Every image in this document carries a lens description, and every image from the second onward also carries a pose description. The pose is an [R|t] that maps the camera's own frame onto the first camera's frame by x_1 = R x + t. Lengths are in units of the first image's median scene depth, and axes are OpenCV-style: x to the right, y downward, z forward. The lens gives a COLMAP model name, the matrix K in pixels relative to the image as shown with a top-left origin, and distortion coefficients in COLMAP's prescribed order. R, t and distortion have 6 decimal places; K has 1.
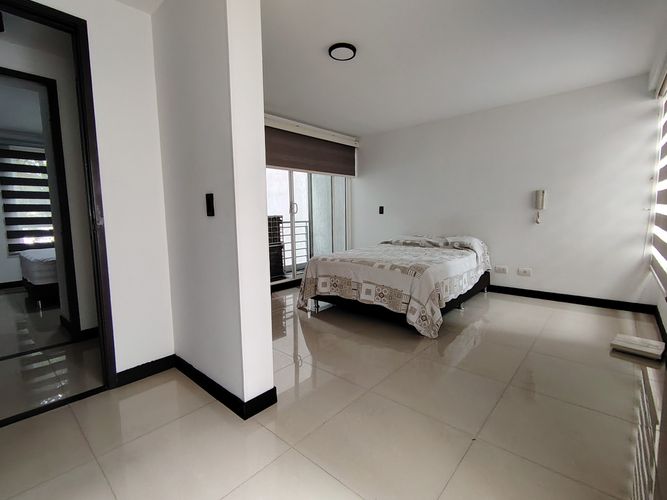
lens RADIAL K [[316.0, 0, 332.3], [0, 316.0, 245.9], [0, 0, 1]] dist [0.011681, -0.000818]
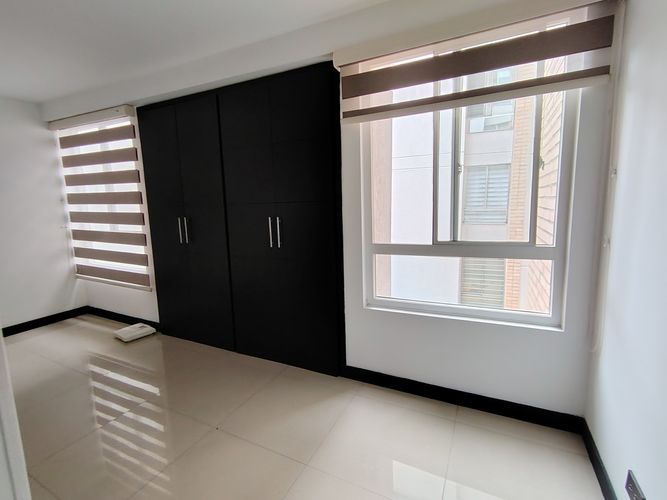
lens RADIAL K [[316.0, 0, 332.3], [0, 316.0, 245.9], [0, 0, 1]] dist [0.011681, -0.000818]
pose [[-0.257914, -0.104177, 0.960535, -0.365777], [0.129763, 0.981427, 0.141286, -0.085267], [-0.957414, 0.161081, -0.239605, 0.366588]]
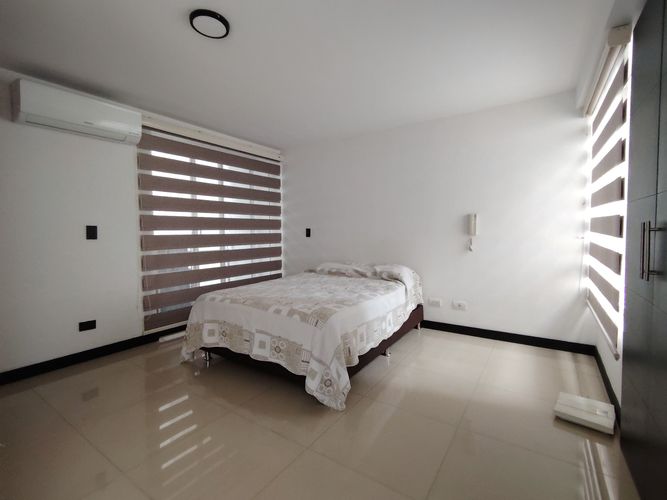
lens RADIAL K [[316.0, 0, 332.3], [0, 316.0, 245.9], [0, 0, 1]] dist [0.011681, -0.000818]
pose [[0.991161, 0.001206, 0.132659, 0.172487], [0.006009, 0.998524, -0.053975, -0.046833], [-0.132528, 0.054295, 0.989691, 0.206736]]
